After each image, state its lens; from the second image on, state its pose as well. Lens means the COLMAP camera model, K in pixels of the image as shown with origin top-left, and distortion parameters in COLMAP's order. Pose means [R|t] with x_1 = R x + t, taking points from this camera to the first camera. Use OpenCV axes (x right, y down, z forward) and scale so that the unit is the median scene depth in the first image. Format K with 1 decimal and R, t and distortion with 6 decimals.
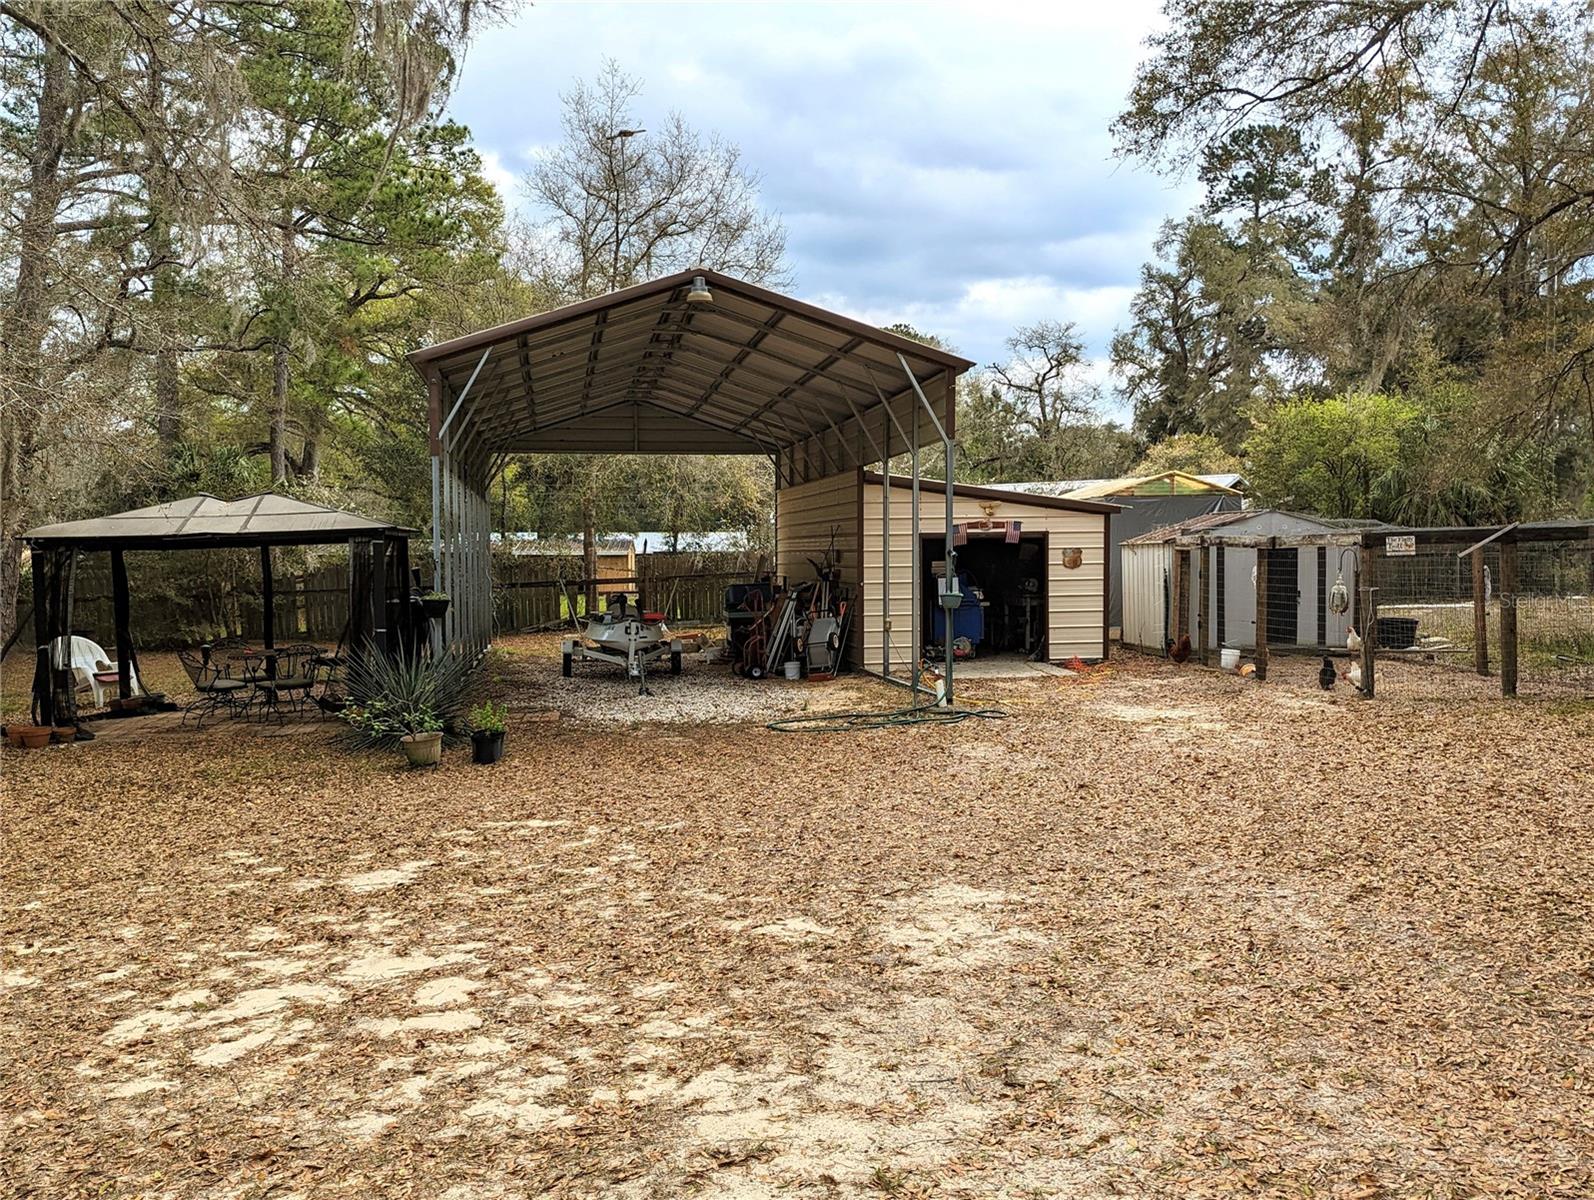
lens RADIAL K [[1431.3, 0, 809.2], [0, 1431.3, 631.7], [0, 0, 1]] dist [0.076197, -0.059011]
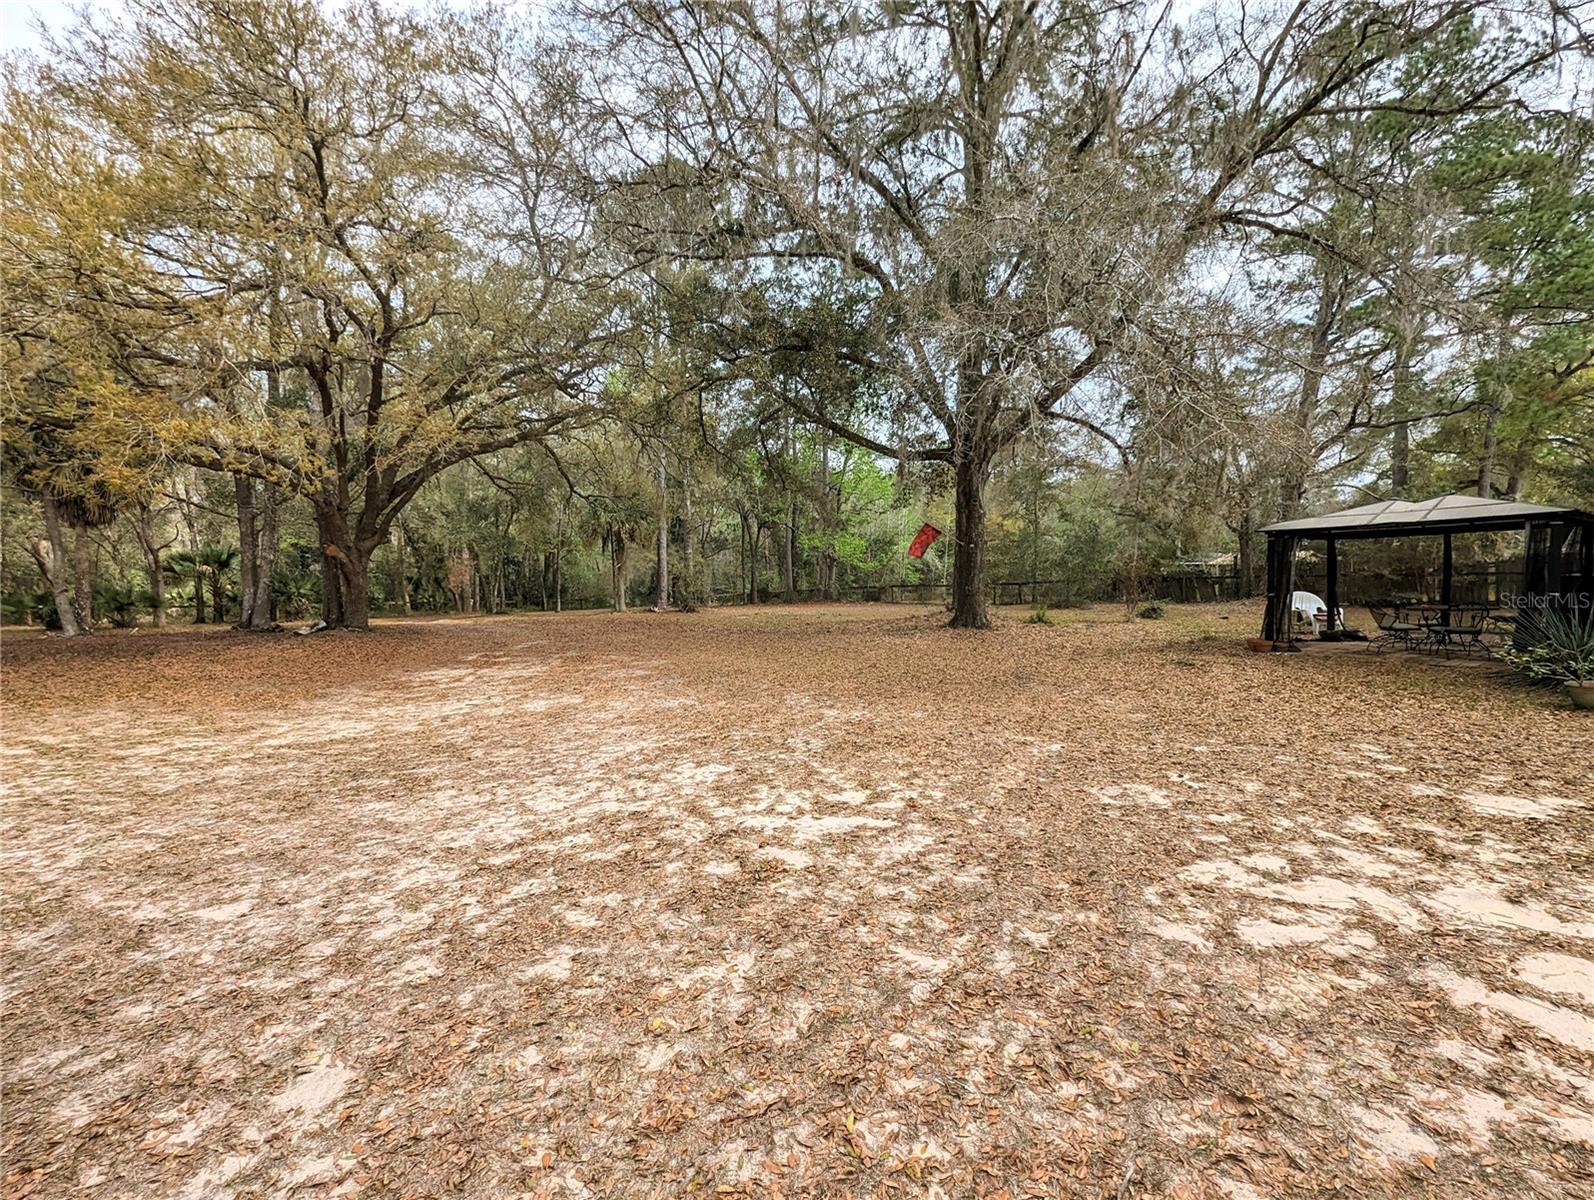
lens RADIAL K [[658.5, 0, 804.9], [0, 658.5, 599.2], [0, 0, 1]] dist [0.002789, -0.003649]
pose [[0.401226, 0.049691, -0.914630, -0.078337], [-0.044240, 0.998413, 0.034836, 0.026707], [0.914910, 0.026486, 0.402788, 0.373642]]
